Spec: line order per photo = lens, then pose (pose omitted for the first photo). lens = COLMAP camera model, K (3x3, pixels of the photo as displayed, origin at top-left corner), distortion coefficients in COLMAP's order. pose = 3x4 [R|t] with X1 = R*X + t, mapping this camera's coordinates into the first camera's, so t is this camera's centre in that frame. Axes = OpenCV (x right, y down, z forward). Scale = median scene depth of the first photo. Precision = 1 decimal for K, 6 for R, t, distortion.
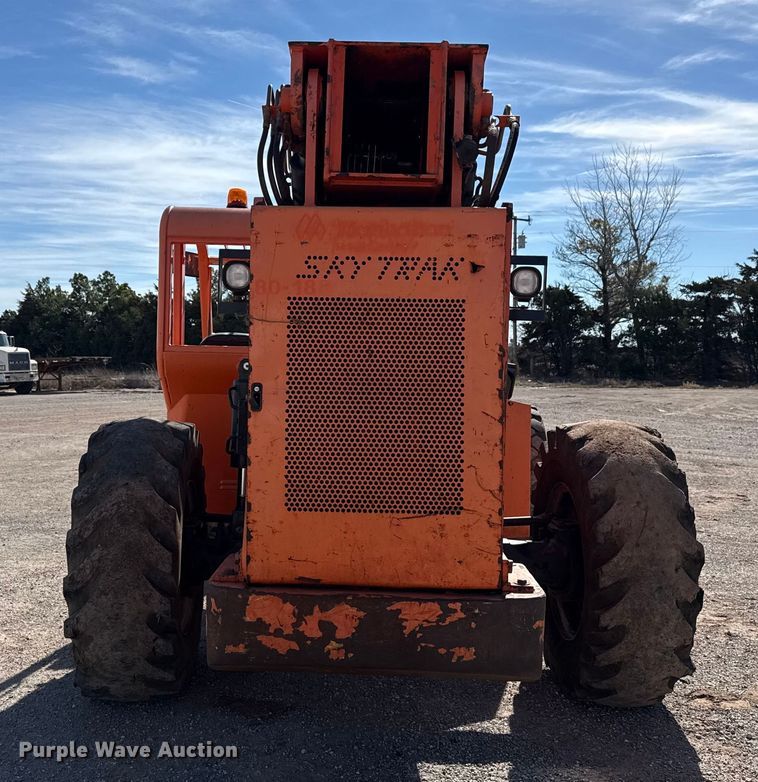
lens RADIAL K [[941.5, 0, 379.0], [0, 941.5, 391.0], [0, 0, 1]] dist [0.157084, -0.334680]
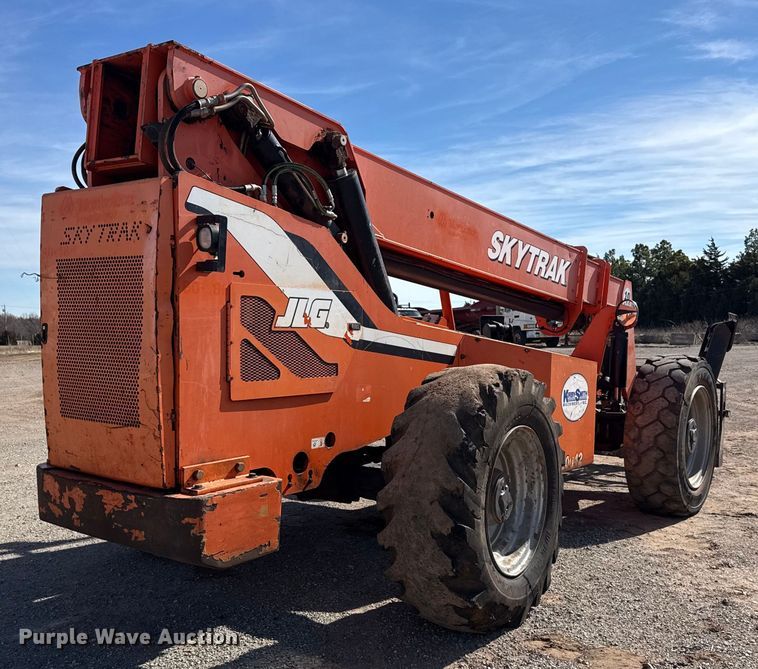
lens RADIAL K [[810.4, 0, 392.0], [0, 810.4, 393.7], [0, 0, 1]] dist [0.157040, -0.309210]
pose [[0.817575, 0.046230, -0.573963, 0.986187], [-0.013162, 0.998012, 0.061637, 0.013650], [0.575672, -0.042838, 0.816558, 0.300205]]
